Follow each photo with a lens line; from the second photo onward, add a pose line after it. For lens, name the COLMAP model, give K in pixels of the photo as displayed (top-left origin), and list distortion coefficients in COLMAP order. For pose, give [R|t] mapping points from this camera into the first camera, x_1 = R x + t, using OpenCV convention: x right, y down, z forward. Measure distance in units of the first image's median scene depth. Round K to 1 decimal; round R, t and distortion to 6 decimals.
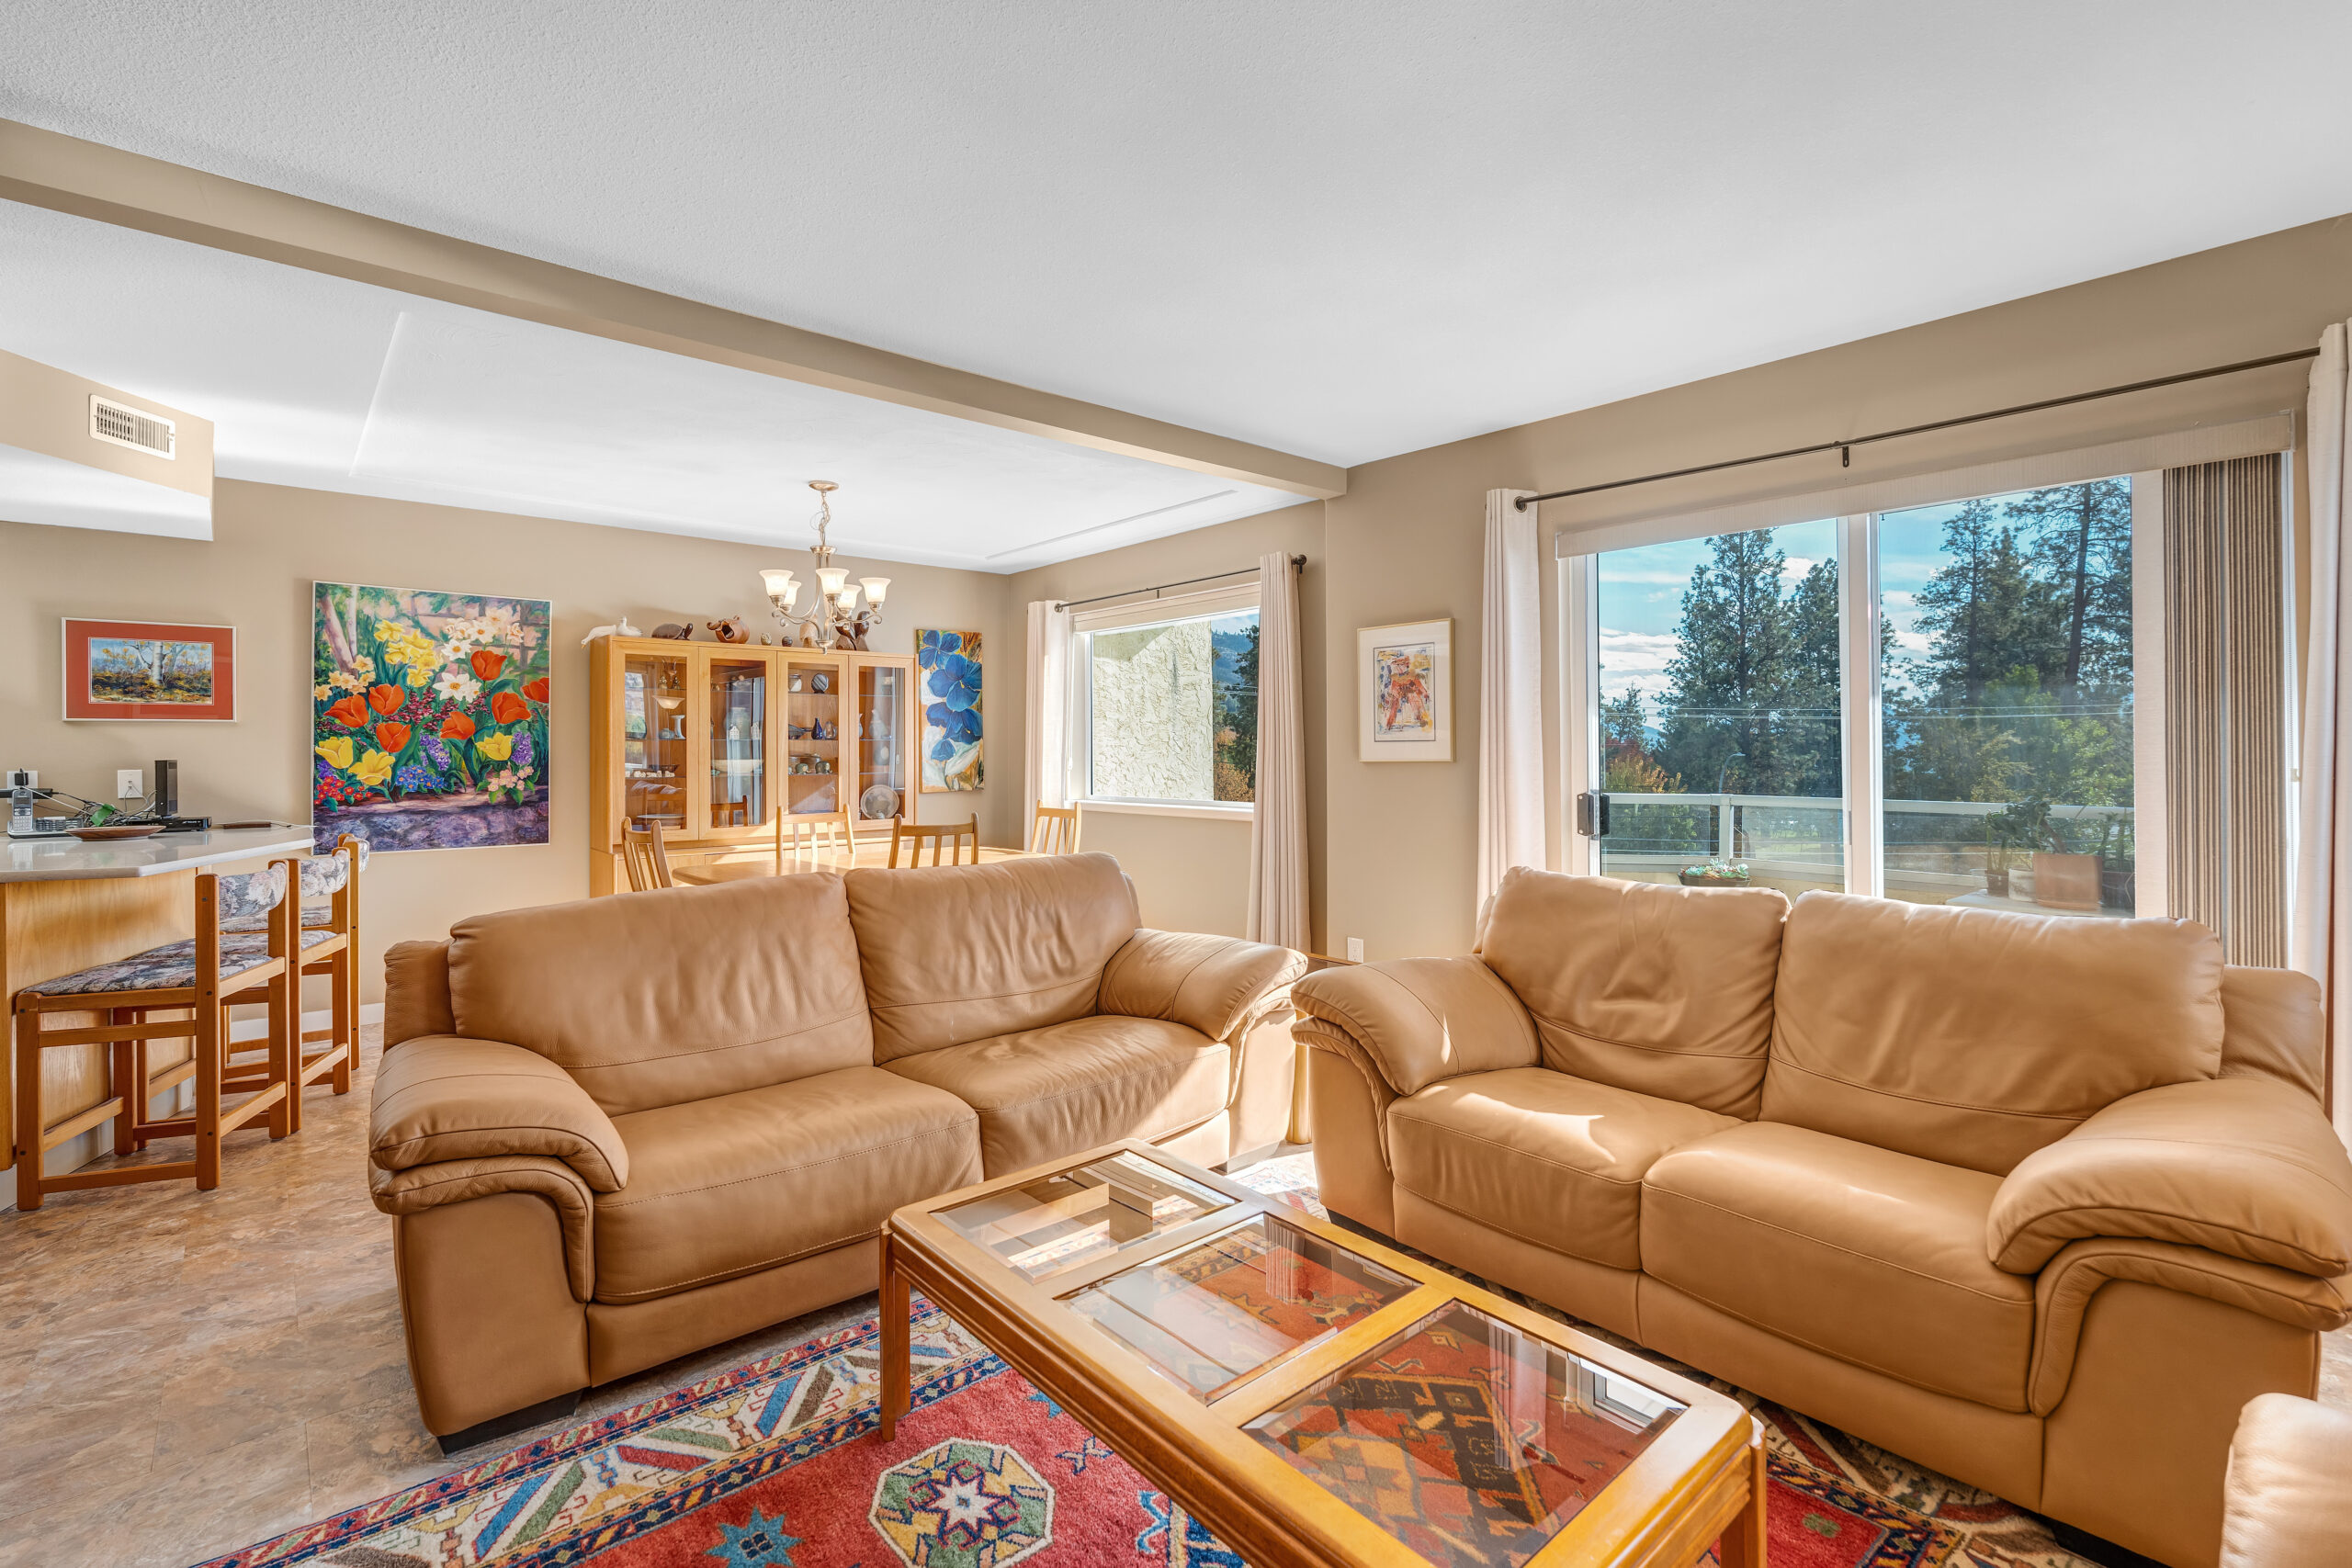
lens RADIAL K [[1059.0, 0, 1202.3], [0, 1059.0, 743.5], [0, 0, 1]] dist [-0.003266, 0.000398]
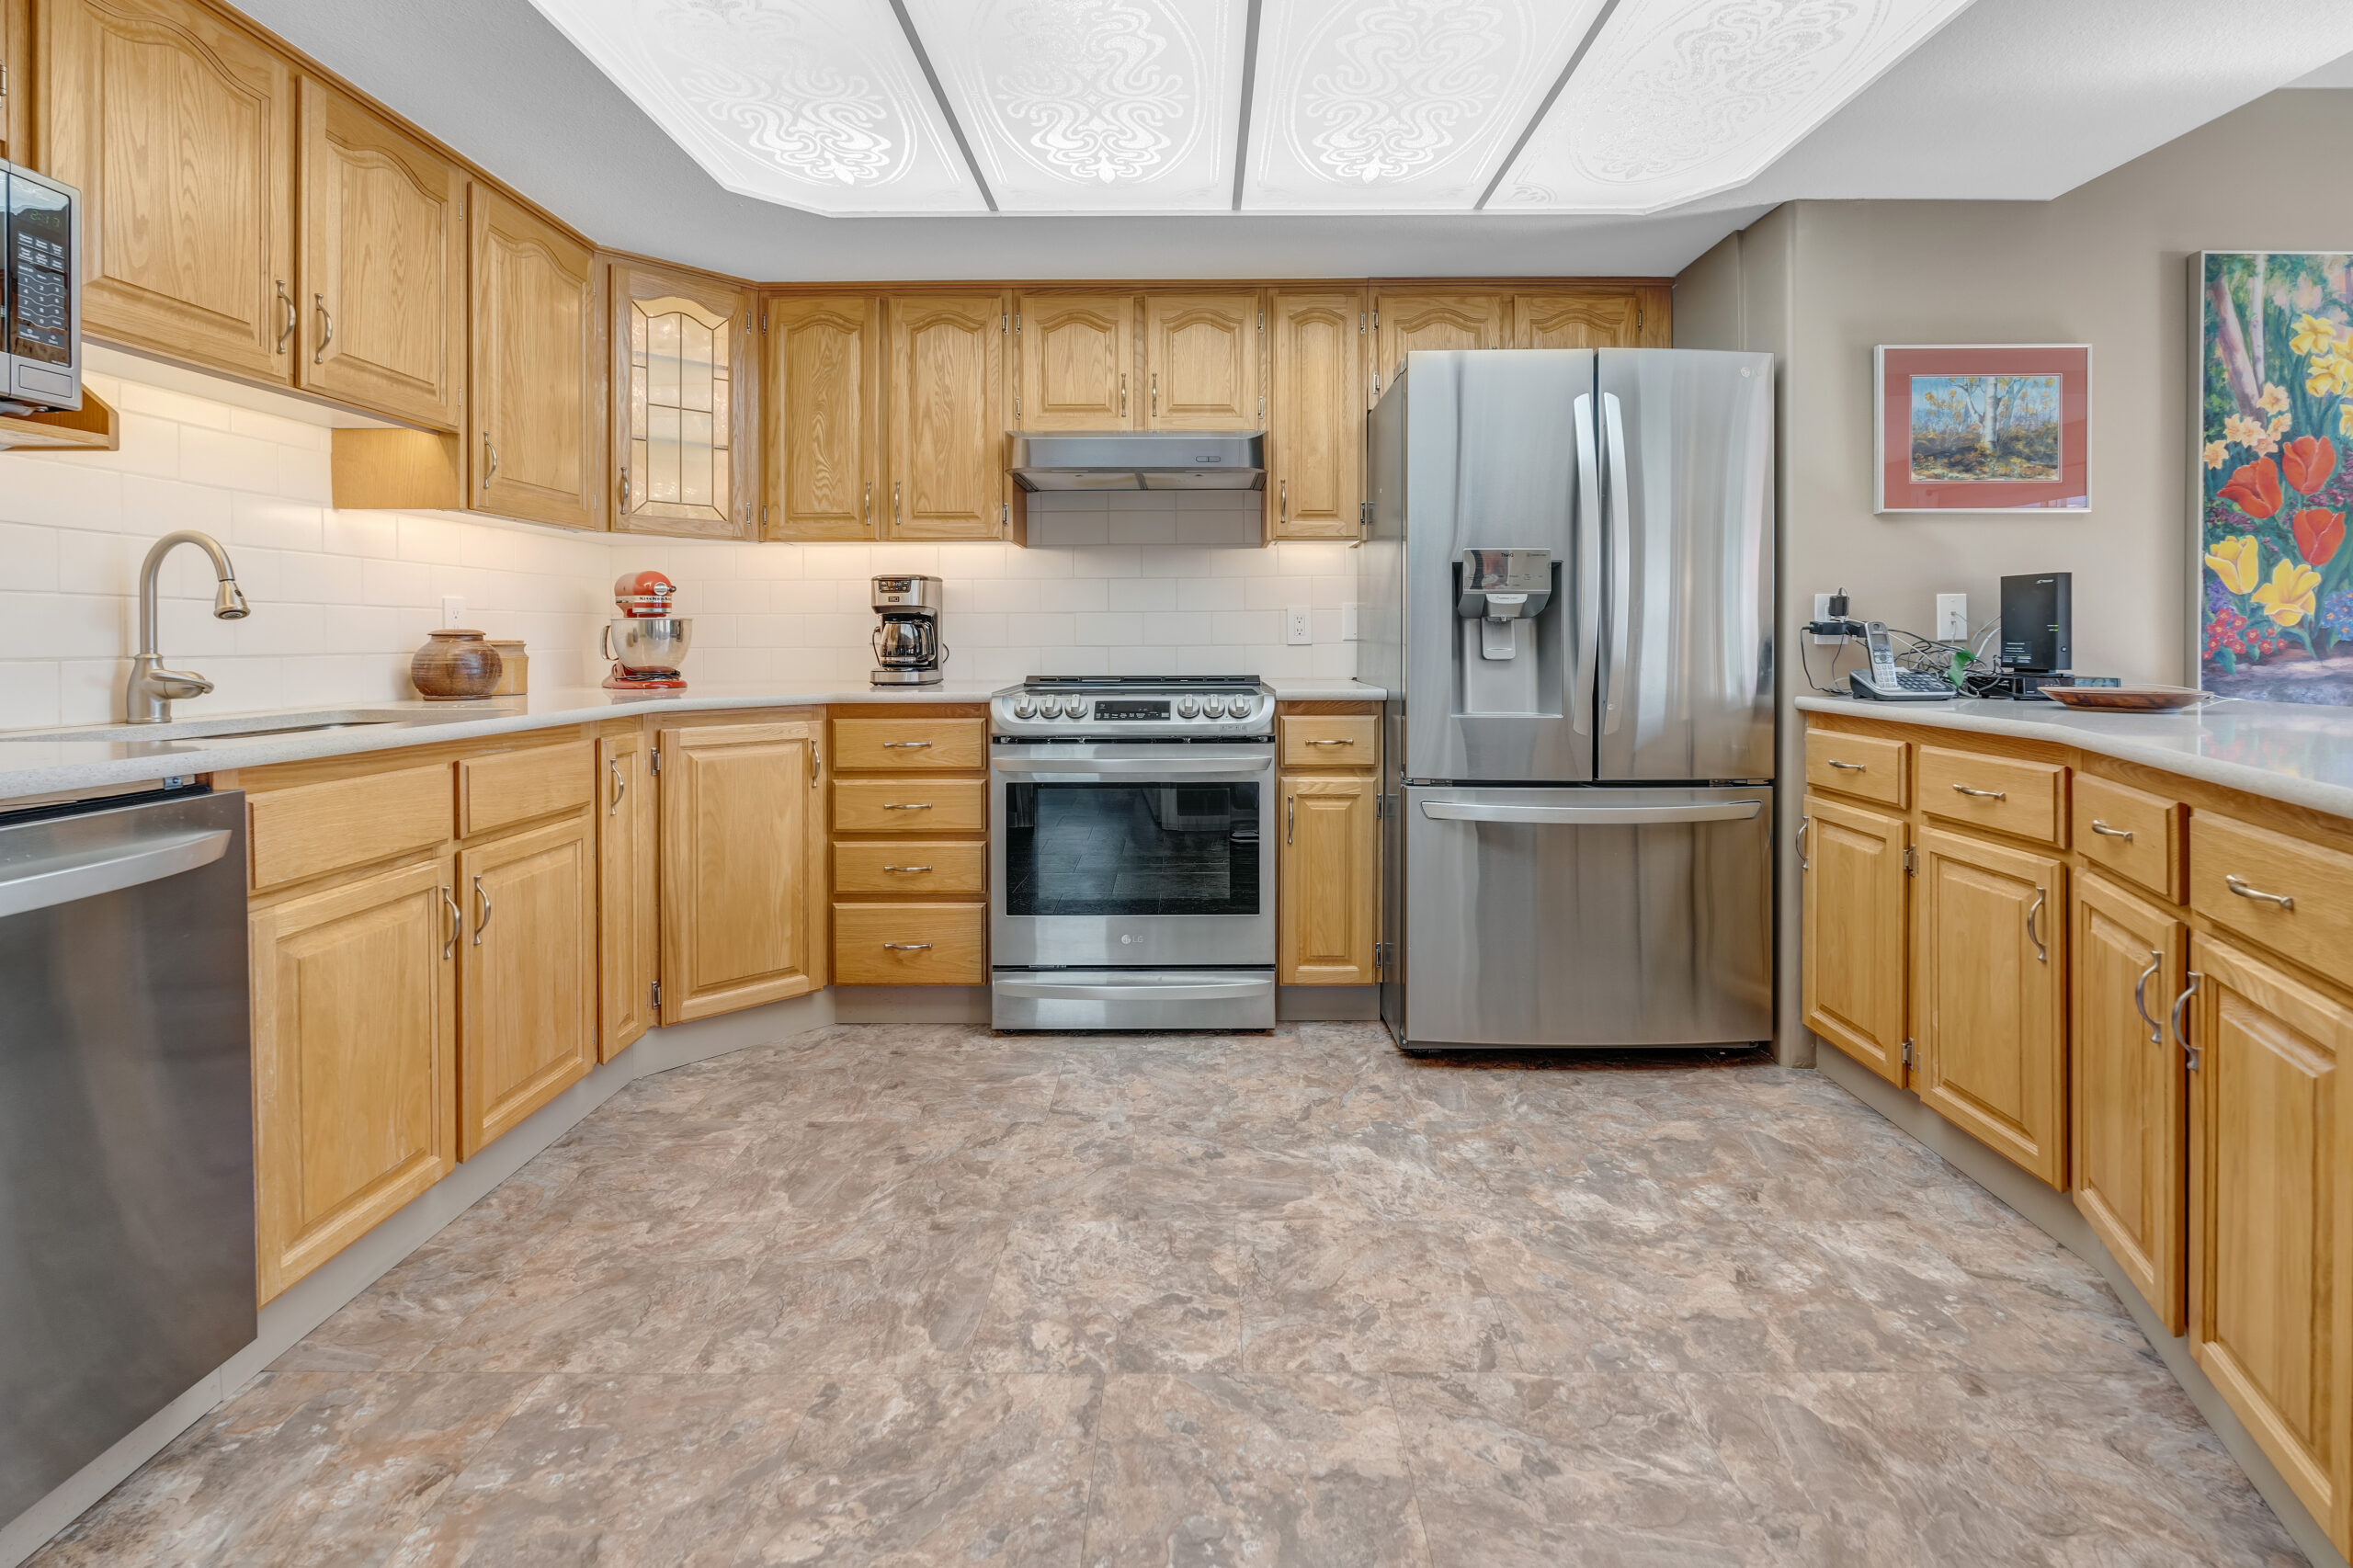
lens RADIAL K [[1059.6, 0, 1223.6], [0, 1059.6, 650.9], [0, 0, 1]] dist [-0.003266, 0.000398]
pose [[0.744097, 0.015812, -0.667885, -0.816080], [0.002189, 0.999657, 0.026105, 0.036285], [0.668068, -0.020887, 0.743807, 0.241386]]
